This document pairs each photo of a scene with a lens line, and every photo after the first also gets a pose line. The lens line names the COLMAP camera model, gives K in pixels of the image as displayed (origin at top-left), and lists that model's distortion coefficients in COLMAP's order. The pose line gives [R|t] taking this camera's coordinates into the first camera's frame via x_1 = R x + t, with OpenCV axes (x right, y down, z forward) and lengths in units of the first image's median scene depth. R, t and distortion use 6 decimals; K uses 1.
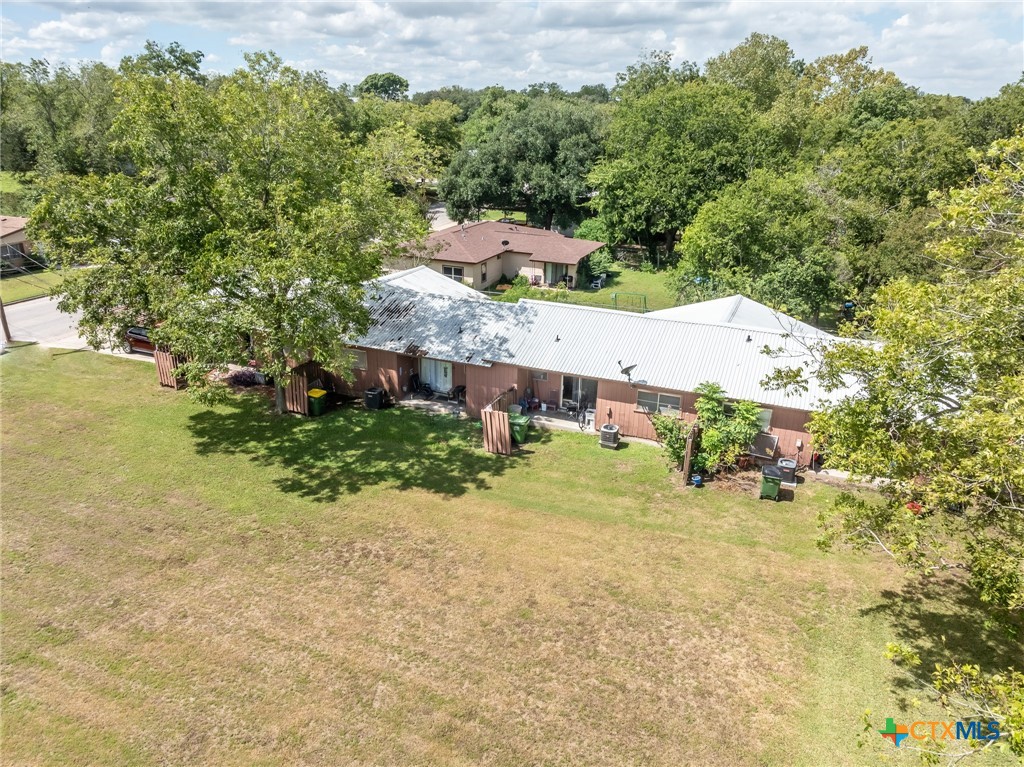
lens RADIAL K [[719.4, 0, 506.9], [0, 719.4, 389.6], [0, 0, 1]] dist [-0.038653, 0.030744]
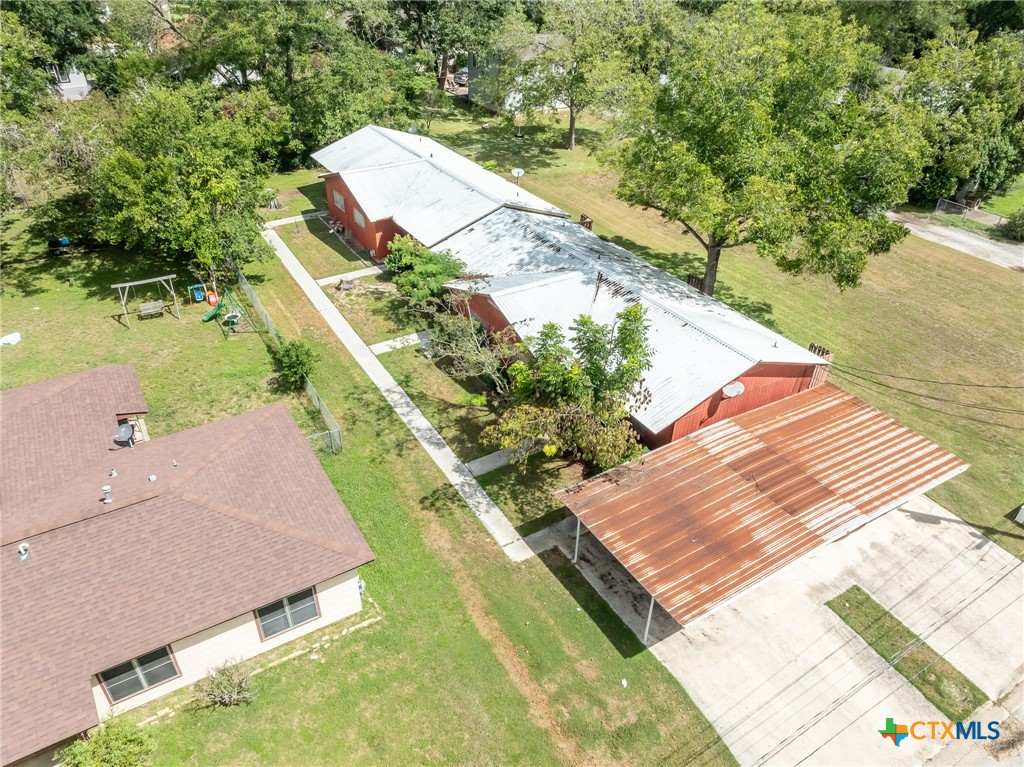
lens RADIAL K [[719.4, 0, 506.9], [0, 719.4, 389.6], [0, 0, 1]] dist [-0.038653, 0.030744]
pose [[-0.812799, -0.338388, 0.474184, -0.797810], [0.198691, 0.604145, 0.771706, -1.049372], [-0.547612, 0.721459, -0.423814, 2.149123]]
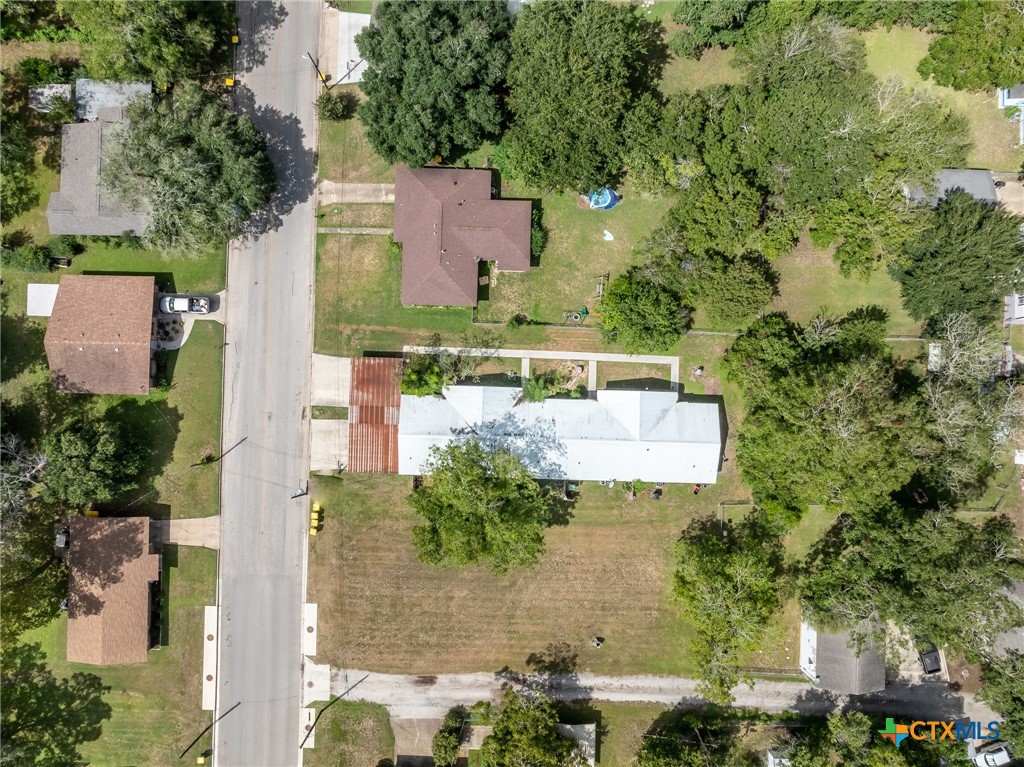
lens RADIAL K [[719.4, 0, 506.9], [0, 719.4, 389.6], [0, 0, 1]] dist [-0.038653, 0.030744]
pose [[0.929433, -0.368964, 0.004569, -0.111030], [0.135799, 0.353544, 0.925508, -3.105691], [-0.343094, -0.859577, 0.378700, 0.361977]]
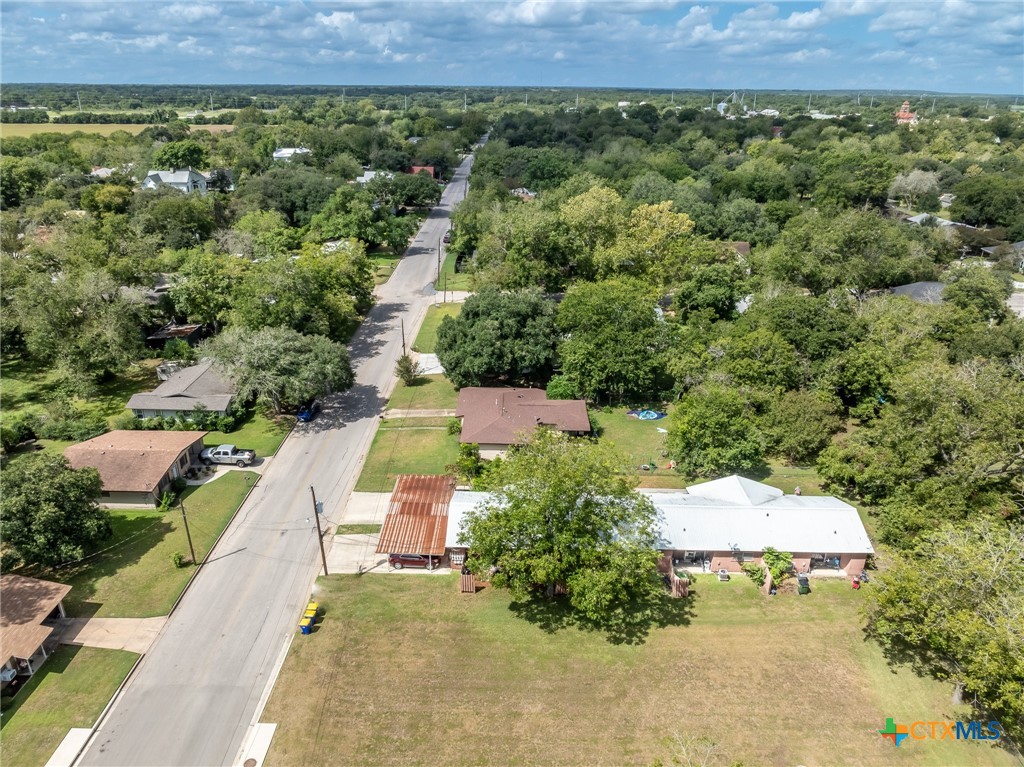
lens RADIAL K [[719.4, 0, 506.9], [0, 719.4, 389.6], [0, 0, 1]] dist [-0.038653, 0.030744]
pose [[0.926594, -0.140946, 0.348650, -1.222623], [0.130490, 0.990009, 0.053425, -0.741779], [-0.352697, -0.004008, 0.935729, -0.843122]]
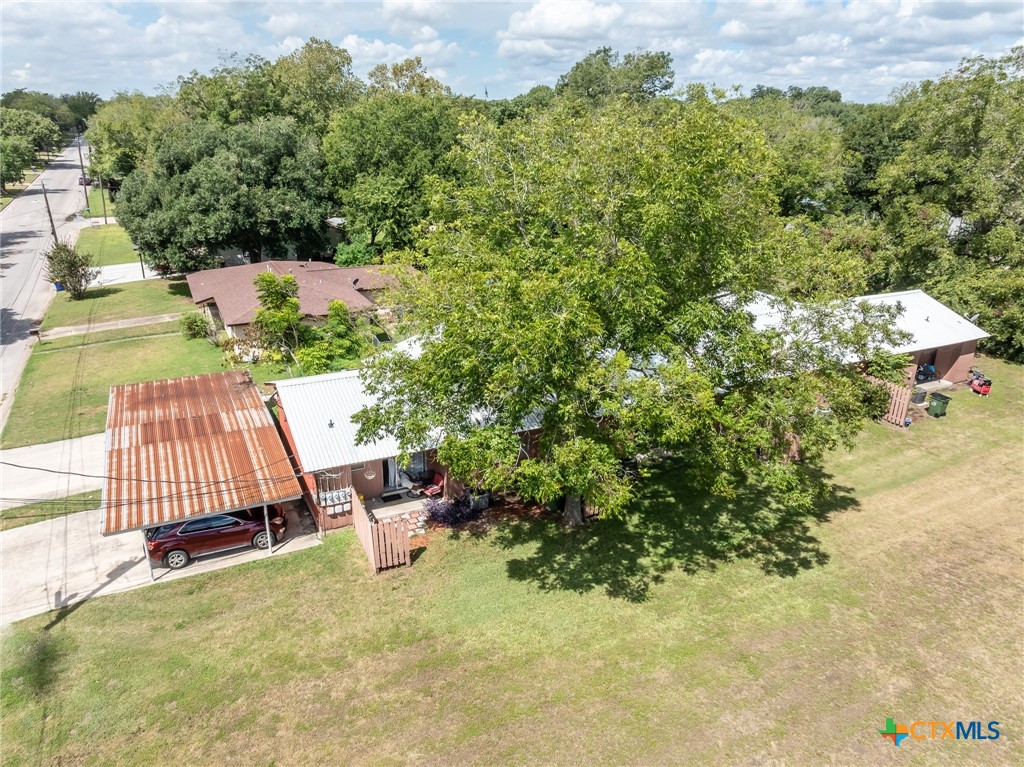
lens RADIAL K [[747.9, 0, 512.0], [0, 747.9, 383.5], [0, 0, 1]] dist [-0.134439, 0.142770]
pose [[0.651190, -0.260662, 0.712746, -1.123058], [0.264739, 0.958191, 0.108551, -0.278862], [-0.711242, 0.118004, 0.692971, 0.566206]]
